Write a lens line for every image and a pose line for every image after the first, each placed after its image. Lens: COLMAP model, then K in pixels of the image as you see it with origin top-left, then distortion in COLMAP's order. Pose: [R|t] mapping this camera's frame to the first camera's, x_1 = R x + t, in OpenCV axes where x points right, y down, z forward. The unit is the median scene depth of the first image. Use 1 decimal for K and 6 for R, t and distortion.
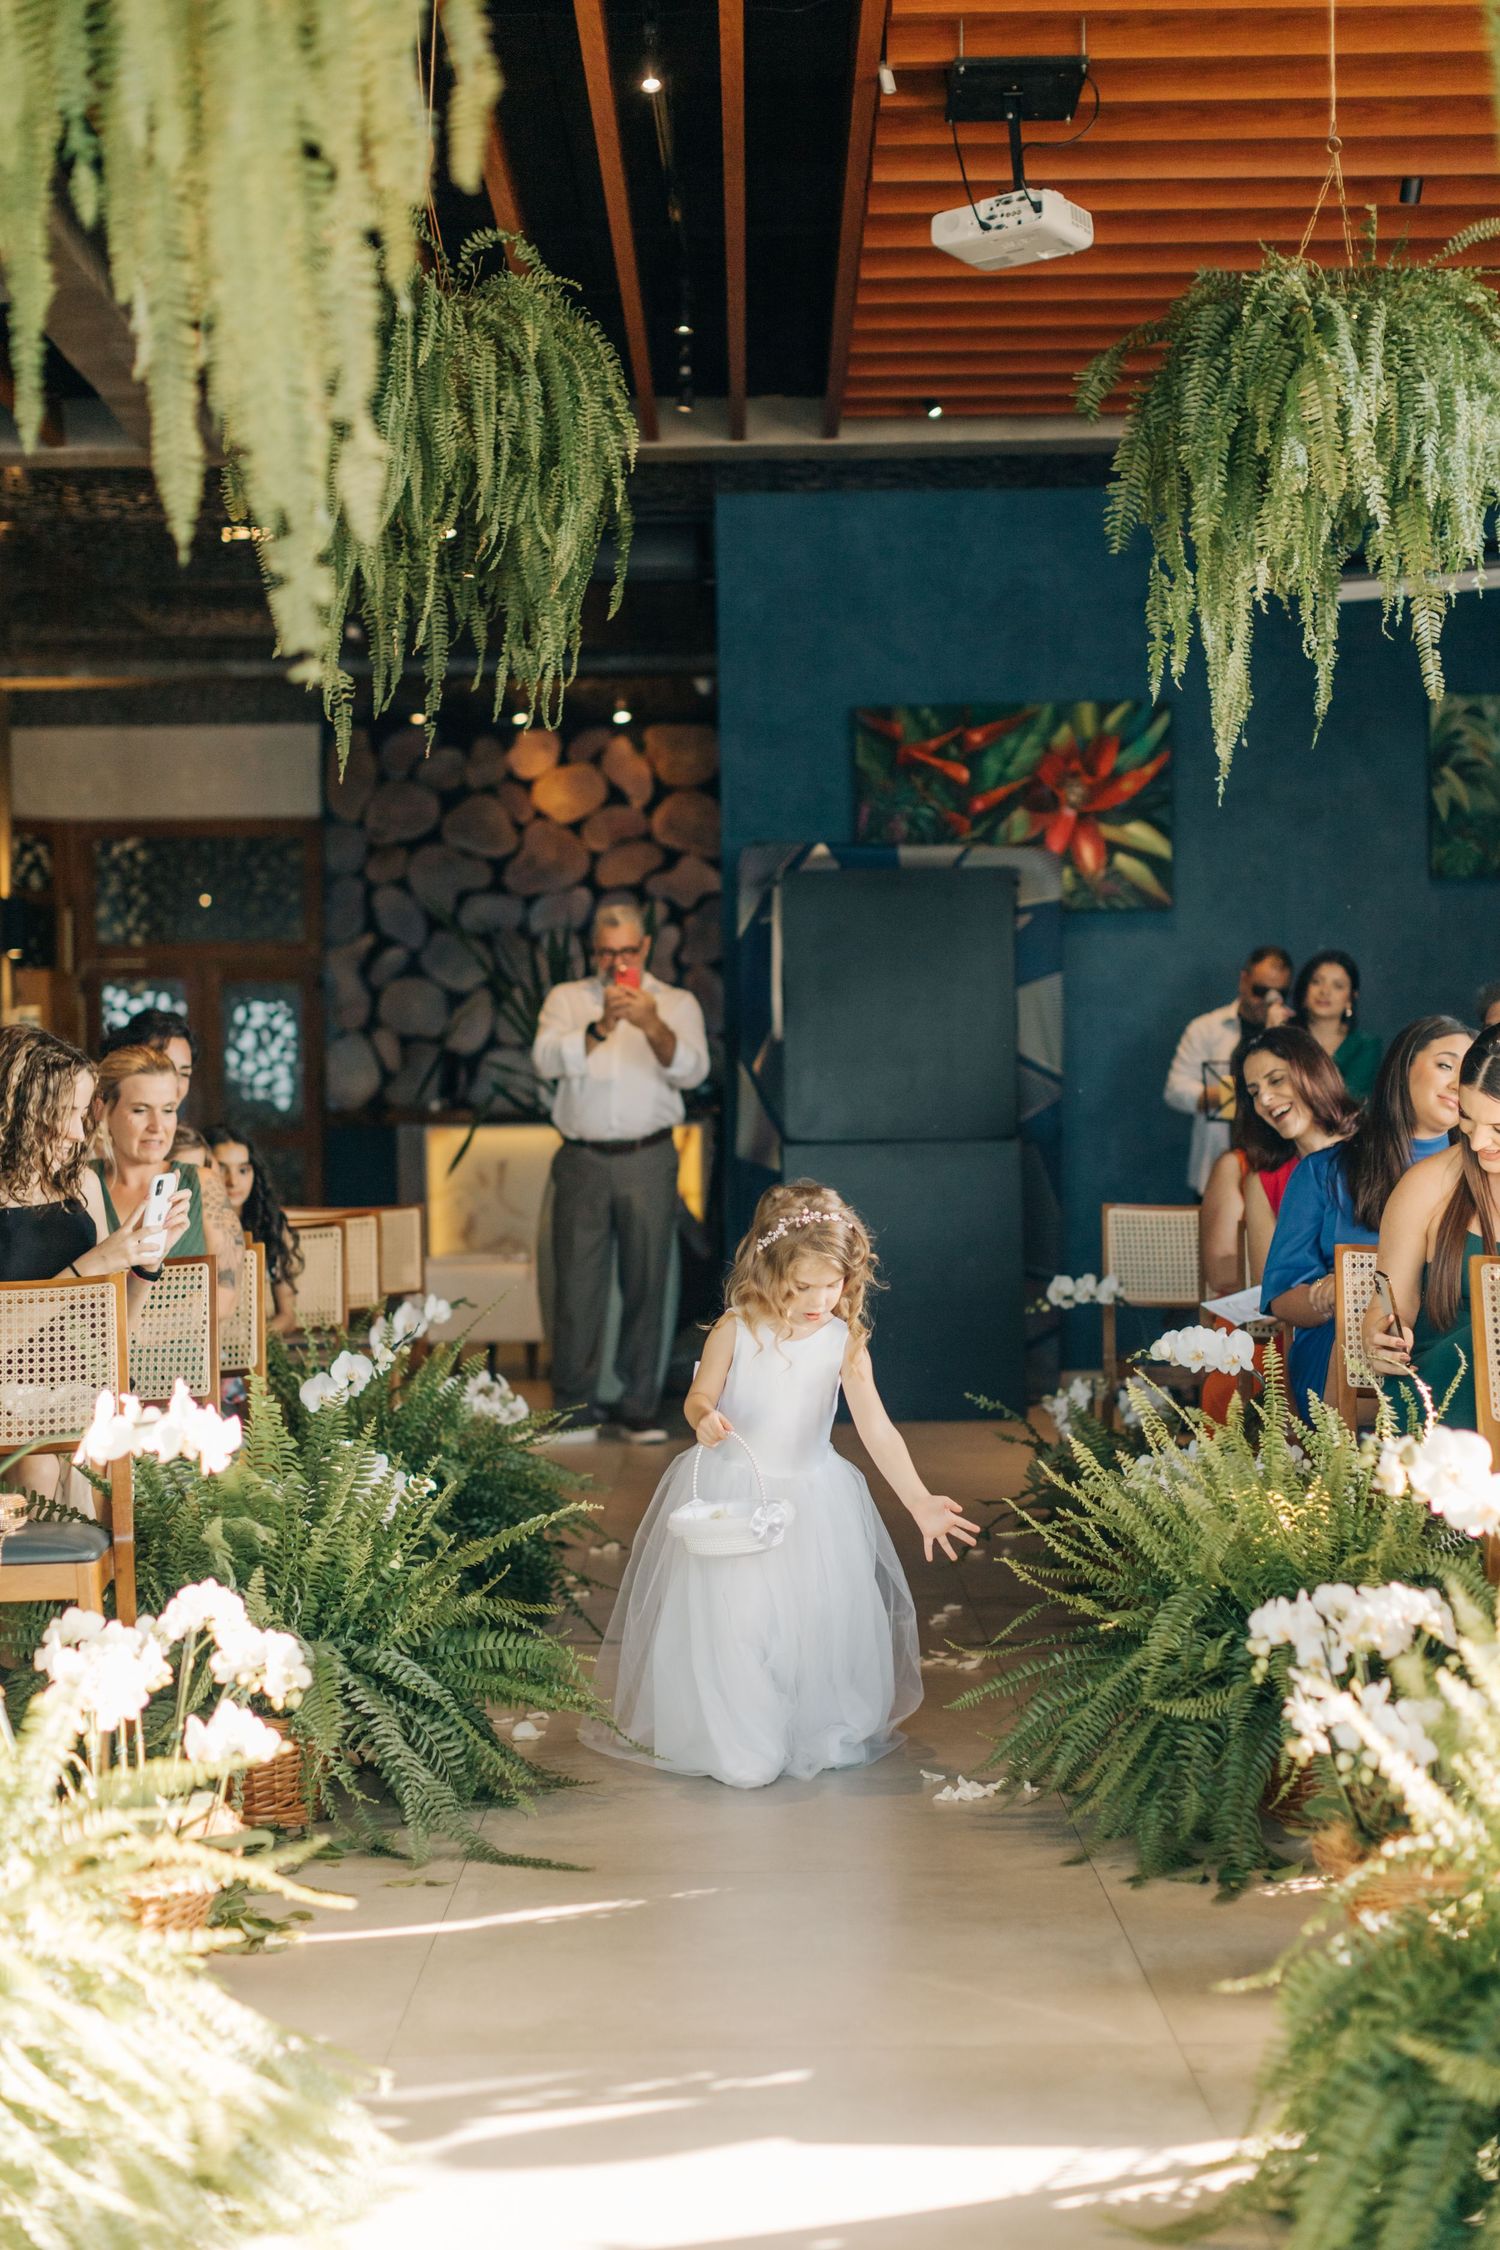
lens RADIAL K [[3207.4, 0, 750.0], [0, 3207.4, 1125.0], [0, 0, 1]] dist [0.008020, 0.021789]
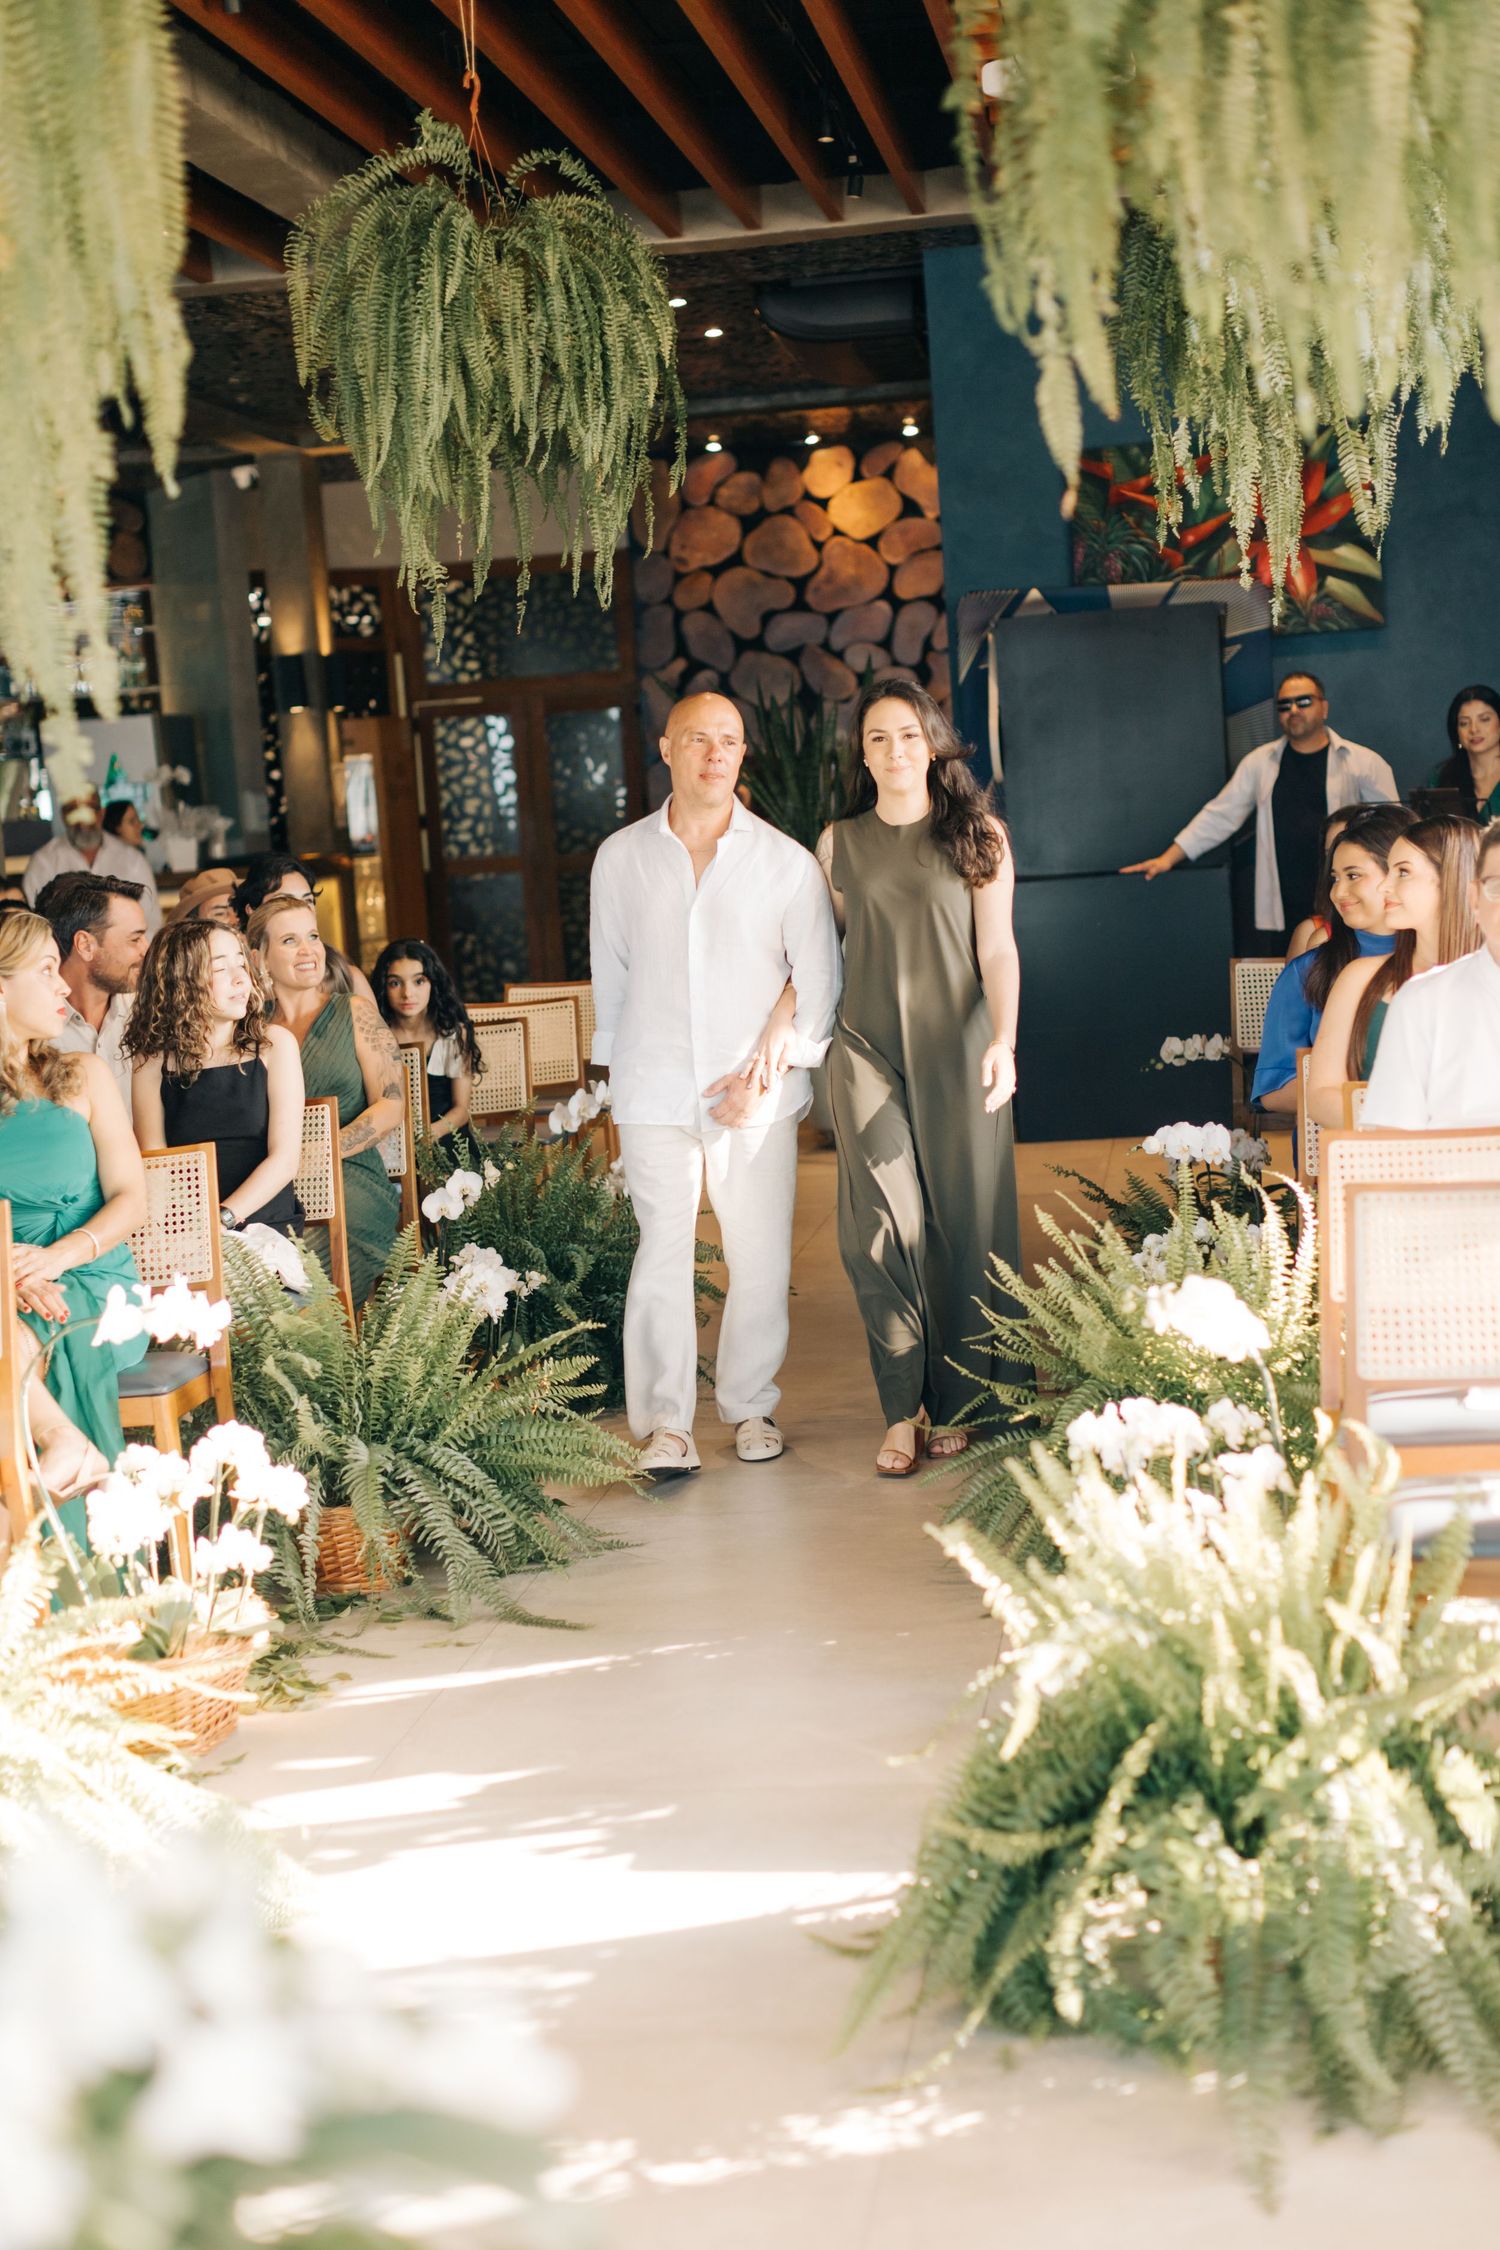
lens RADIAL K [[3157.7, 0, 743.5], [0, 3157.7, 1216.9], [0, 0, 1]] dist [0.007406, 0.015226]
pose [[0.989587, -0.037684, -0.138914, 0.099656], [0.056470, 0.989388, 0.133878, -0.044351], [0.132395, -0.140329, 0.981213, -0.081467]]
